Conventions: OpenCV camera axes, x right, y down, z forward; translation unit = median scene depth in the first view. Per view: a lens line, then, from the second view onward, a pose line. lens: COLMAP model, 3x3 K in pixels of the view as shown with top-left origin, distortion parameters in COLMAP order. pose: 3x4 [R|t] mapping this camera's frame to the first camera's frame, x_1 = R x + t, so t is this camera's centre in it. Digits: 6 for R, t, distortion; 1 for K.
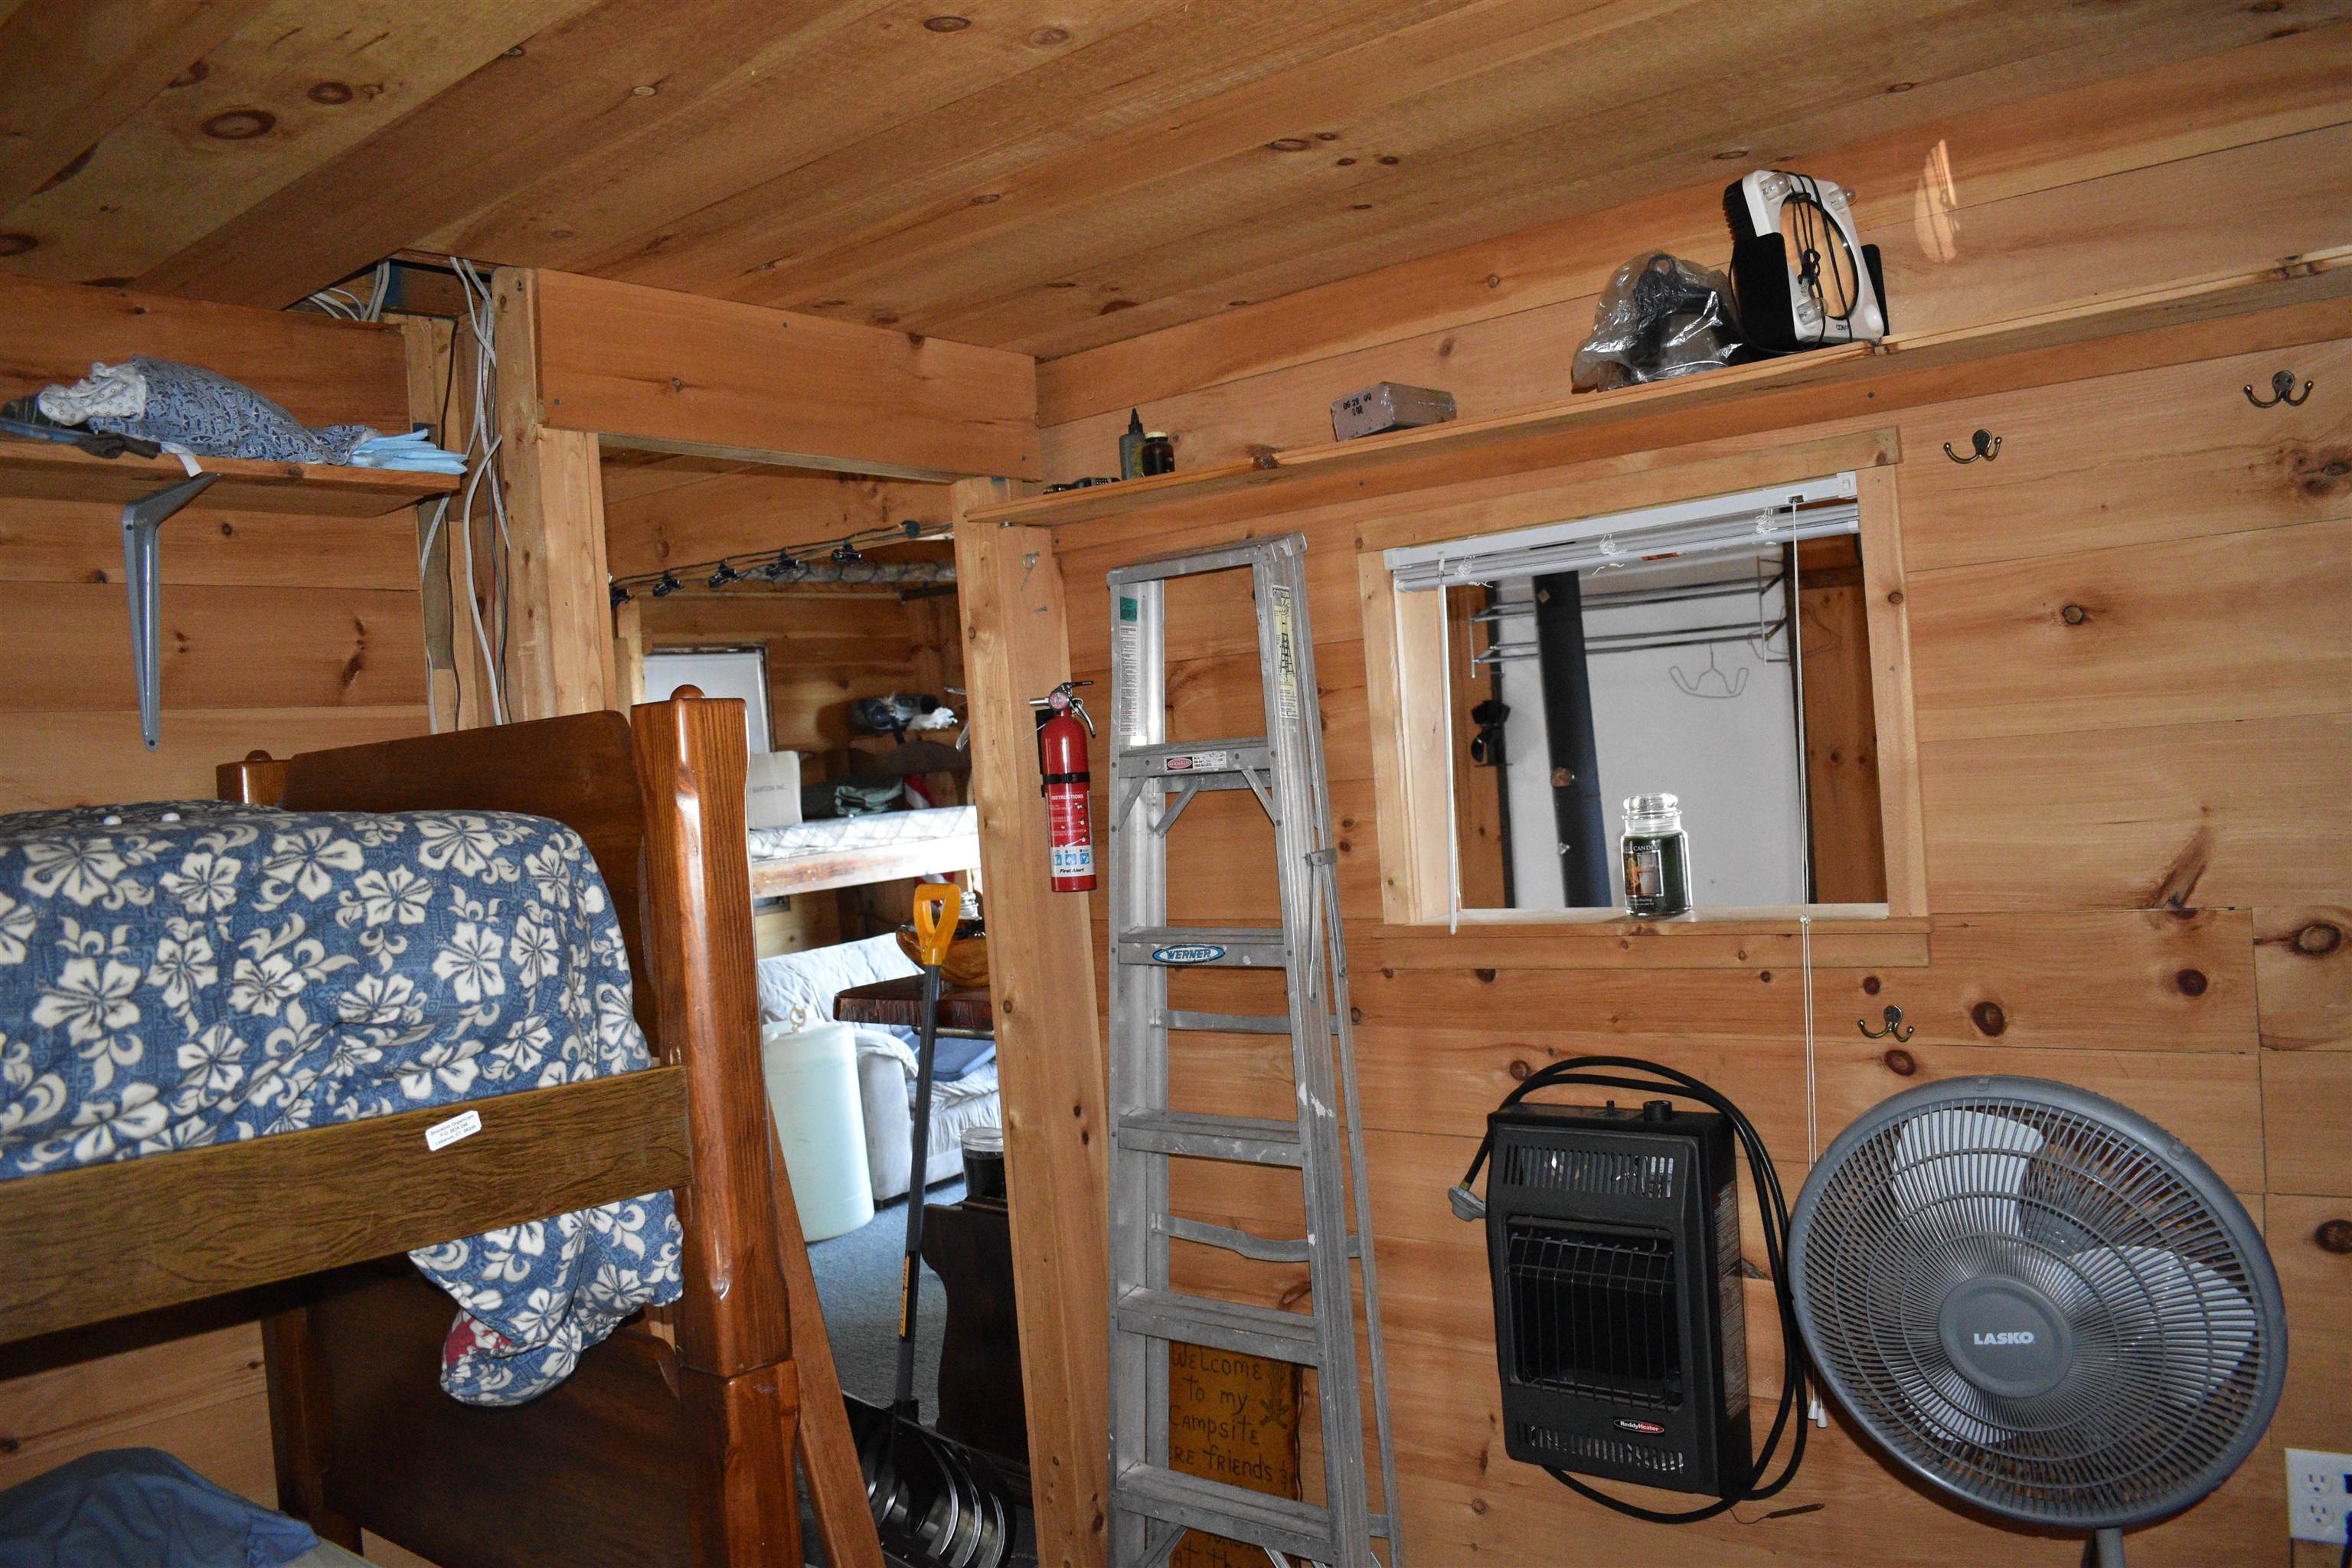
lens RADIAL K [[1830.3, 0, 1176.1], [0, 1830.3, 790.0], [0, 0, 1]] dist [-0.097900, 0.017054]
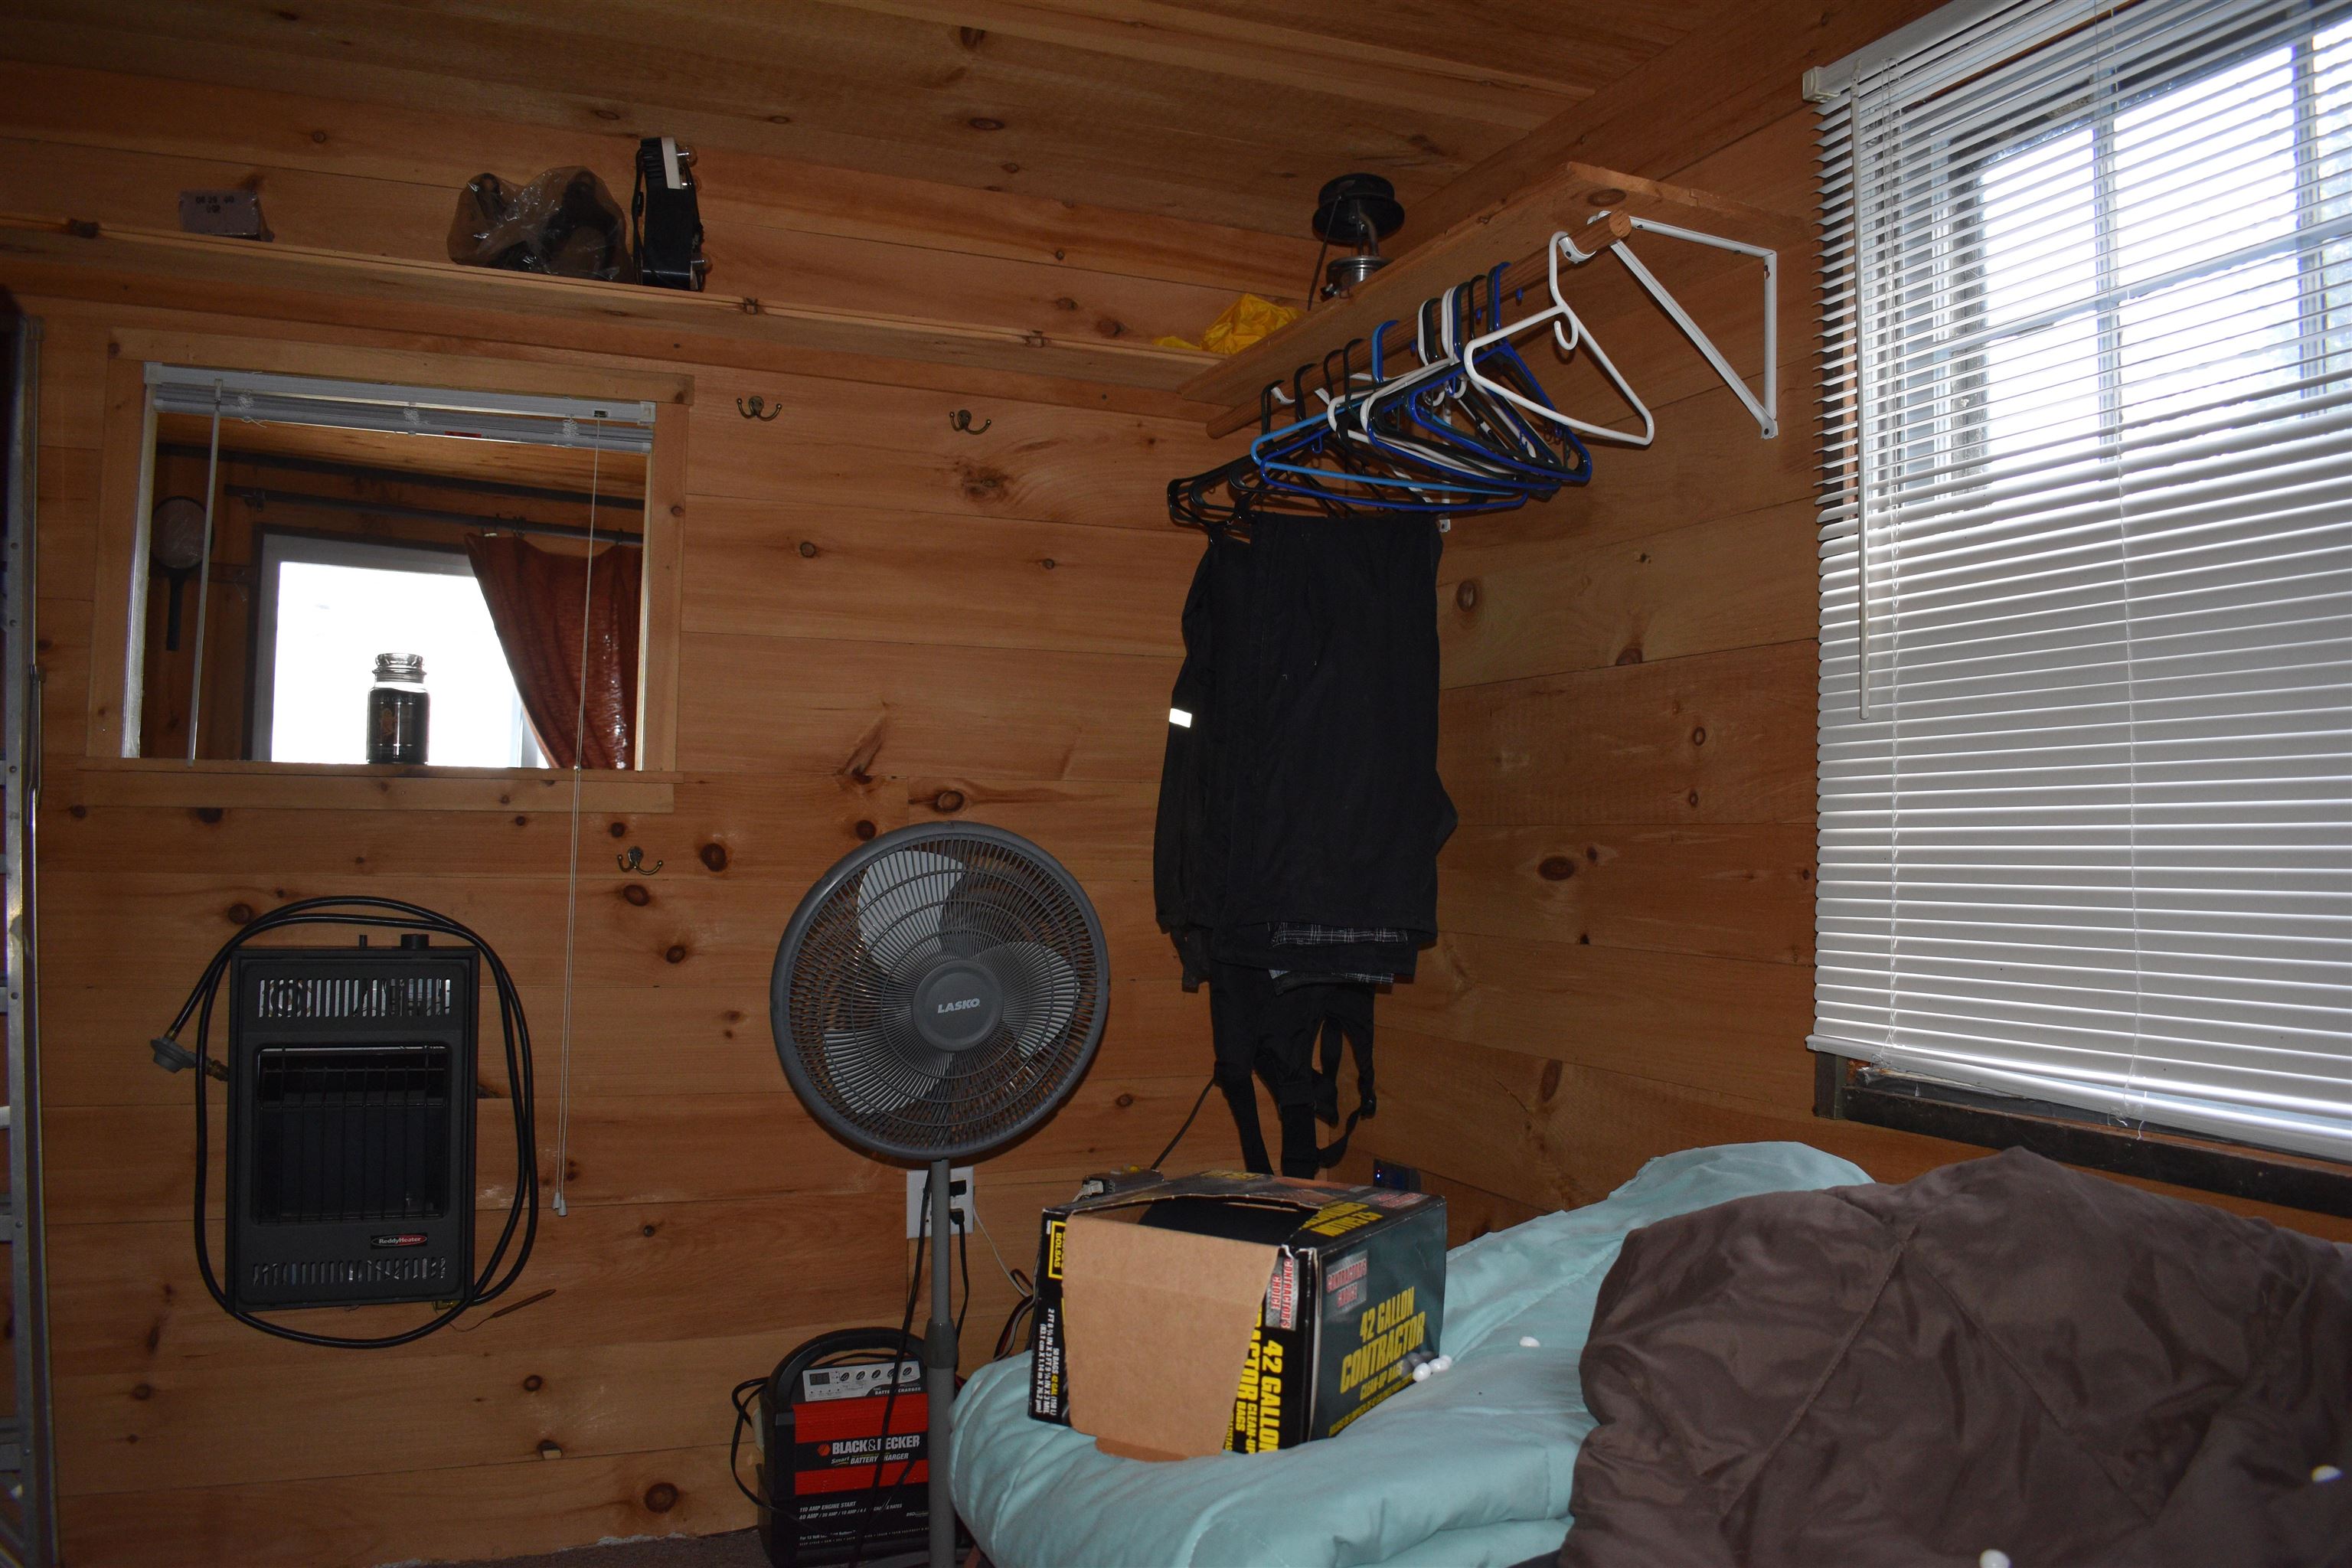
lens RADIAL K [[1830.3, 0, 1166.4], [0, 1830.3, 776.7], [0, 0, 1]] dist [-0.097900, 0.017054]
pose [[0.468889, 0.116114, 0.875592, -0.468282], [-0.044731, 0.993171, -0.107753, 0.177483], [-0.882124, 0.011358, 0.470881, 0.117040]]
